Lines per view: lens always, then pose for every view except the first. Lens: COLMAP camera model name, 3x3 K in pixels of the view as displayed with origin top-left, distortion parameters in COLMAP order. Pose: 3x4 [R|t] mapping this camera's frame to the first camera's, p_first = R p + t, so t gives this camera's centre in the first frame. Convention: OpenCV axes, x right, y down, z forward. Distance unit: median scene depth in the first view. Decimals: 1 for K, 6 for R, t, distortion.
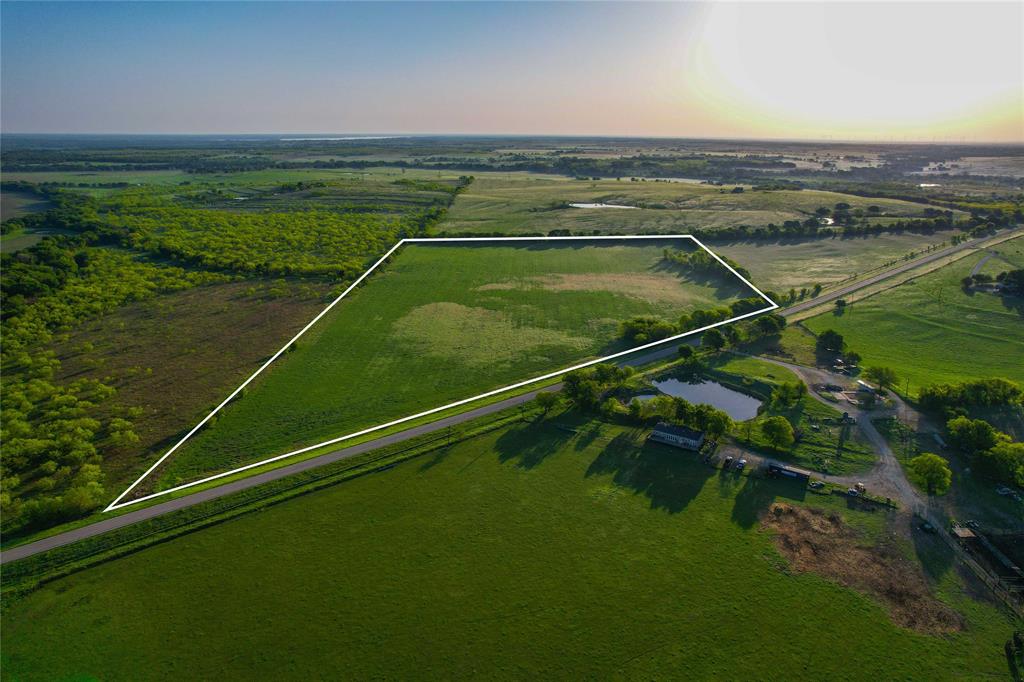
lens RADIAL K [[658.0, 0, 511.0], [0, 658.0, 341.9], [0, 0, 1]] dist [-0.064129, 0.049275]
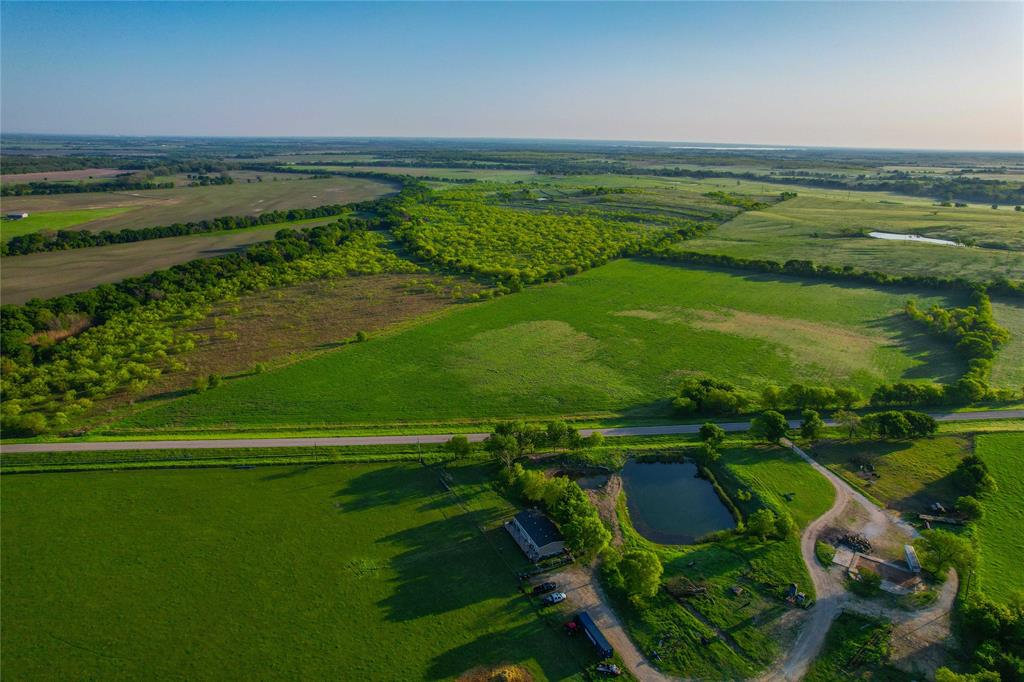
lens RADIAL K [[658.0, 0, 512.6], [0, 658.0, 338.2], [0, 0, 1]] dist [-0.064129, 0.049275]
pose [[0.837966, 0.168652, -0.519007, 0.139199], [-0.177926, 0.983513, 0.032321, -0.023481], [0.515902, 0.065261, 0.854158, 0.075433]]
